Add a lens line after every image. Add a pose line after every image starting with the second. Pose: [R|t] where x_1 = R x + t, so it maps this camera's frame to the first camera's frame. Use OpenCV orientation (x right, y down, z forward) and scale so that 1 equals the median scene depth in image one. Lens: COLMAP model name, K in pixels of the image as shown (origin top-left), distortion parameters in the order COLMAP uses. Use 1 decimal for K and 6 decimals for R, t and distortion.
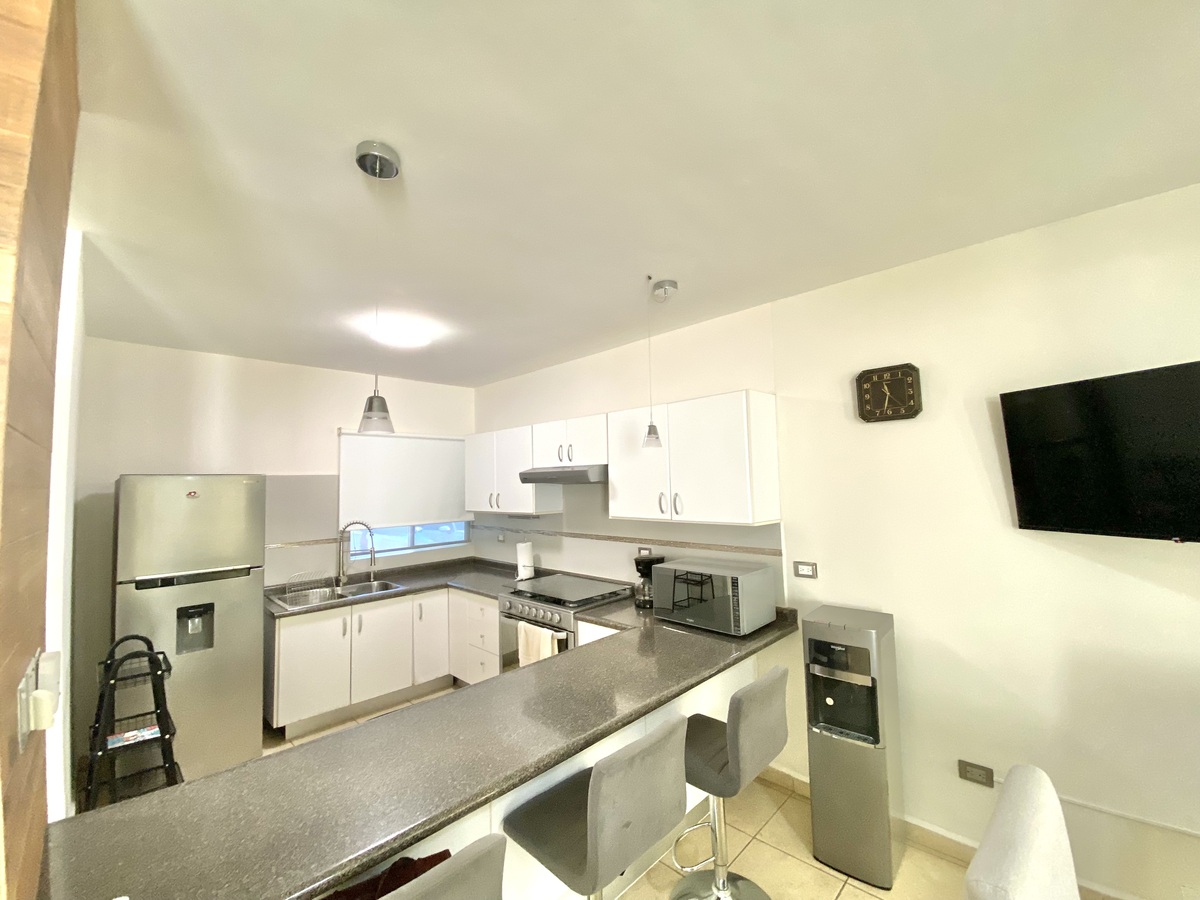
lens RADIAL K [[494.4, 0, 600.7], [0, 494.4, 444.1], [0, 0, 1]] dist [0.001193, -0.000215]
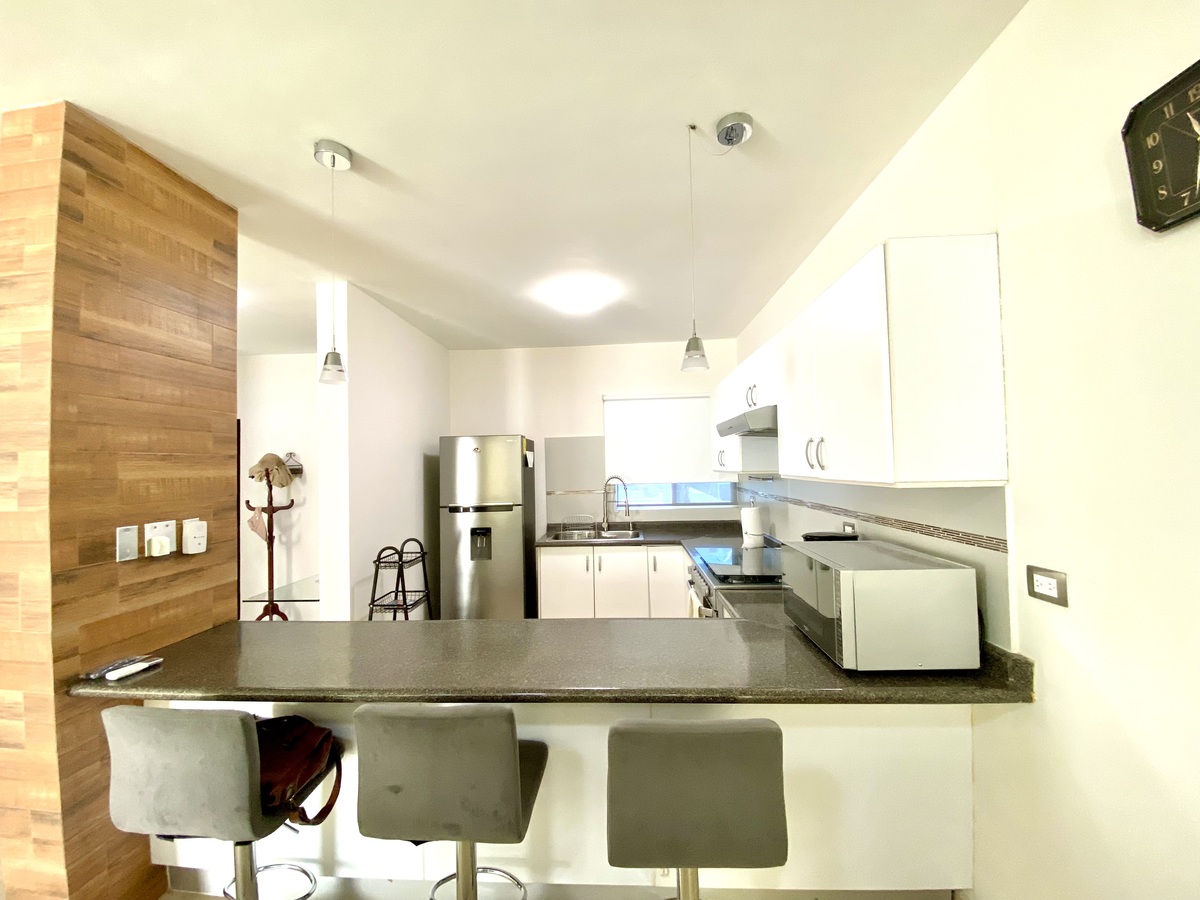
lens RADIAL K [[484.5, 0, 594.5], [0, 484.5, 463.7], [0, 0, 1]] dist [0.000876, -0.000108]
pose [[0.657060, 0.005543, -0.753818, 0.394090], [0.069340, 0.995289, 0.067759, 0.062444], [0.750642, -0.096792, 0.653581, 0.312374]]
